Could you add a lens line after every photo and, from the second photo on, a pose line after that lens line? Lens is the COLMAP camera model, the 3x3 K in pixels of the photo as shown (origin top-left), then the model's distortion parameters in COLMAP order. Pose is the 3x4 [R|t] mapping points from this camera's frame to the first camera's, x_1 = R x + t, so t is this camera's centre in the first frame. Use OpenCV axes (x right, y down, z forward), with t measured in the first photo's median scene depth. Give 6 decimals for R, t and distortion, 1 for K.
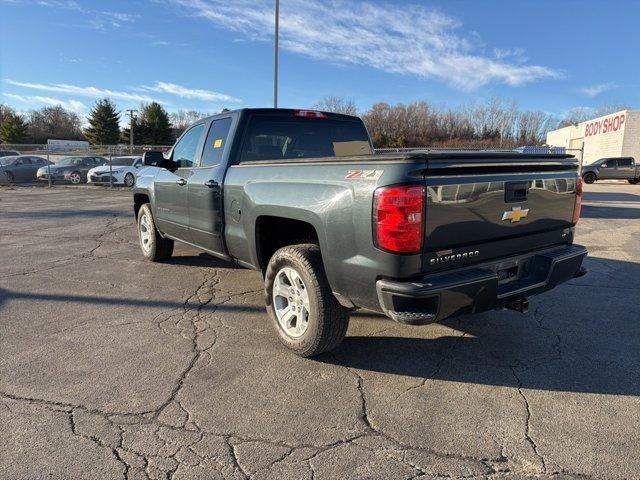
lens RADIAL K [[455.0, 0, 320.0], [0, 455.0, 240.0], [0, 0, 1]] dist [0.059392, -0.076785]
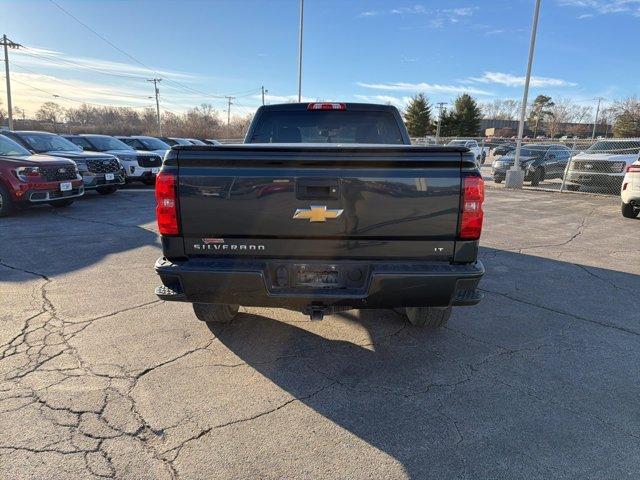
lens RADIAL K [[450.2, 0, 320.3], [0, 450.2, 245.4], [0, 0, 1]] dist [0.044700, -0.056417]
pose [[0.788106, 0.137243, -0.600045, 0.974106], [-0.117536, 0.990443, 0.072162, -0.059043], [0.604214, 0.013656, 0.796705, 0.290699]]
